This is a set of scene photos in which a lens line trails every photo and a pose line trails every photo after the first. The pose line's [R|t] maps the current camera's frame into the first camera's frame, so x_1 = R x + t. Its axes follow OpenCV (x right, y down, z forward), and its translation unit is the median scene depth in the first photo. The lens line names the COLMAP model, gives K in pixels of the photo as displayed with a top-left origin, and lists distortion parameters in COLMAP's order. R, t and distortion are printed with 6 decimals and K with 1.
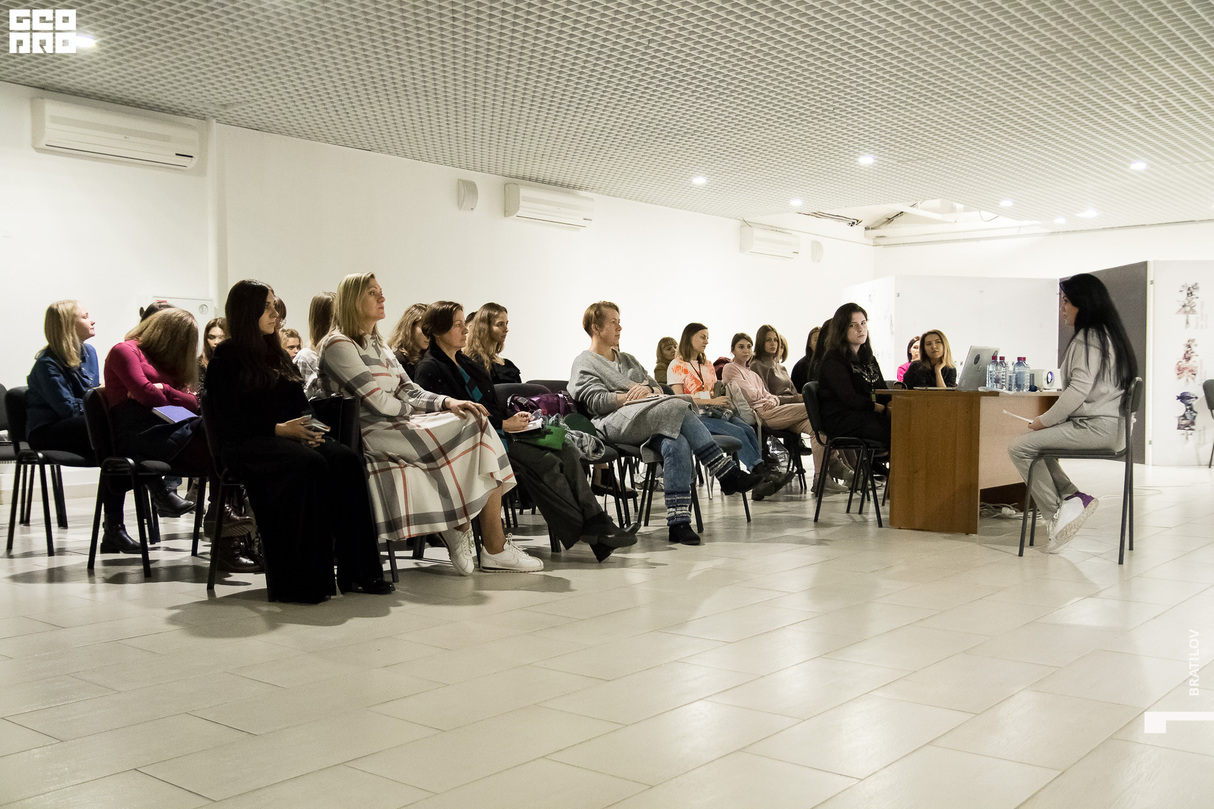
lens RADIAL K [[1211.5, 0, 607.0], [0, 1211.5, 404.5], [0, 0, 1]] dist [0.000970, 0.023485]
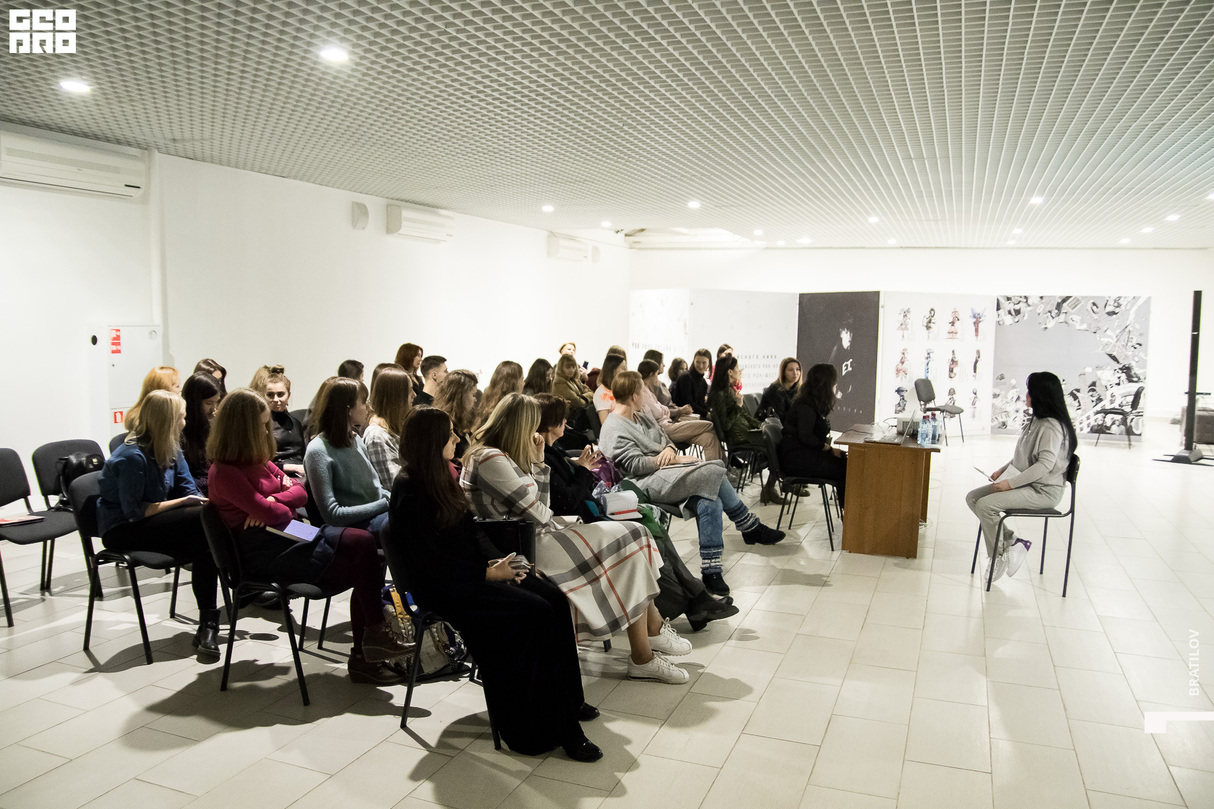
lens RADIAL K [[926.9, 0, 607.0], [0, 926.9, 404.5], [0, 0, 1]] dist [-0.104163, 0.004172]
pose [[0.953217, -0.012139, 0.302044, -0.190059], [-0.011925, 0.996906, 0.077699, -0.081246], [-0.302052, -0.077666, 0.950122, 0.128296]]
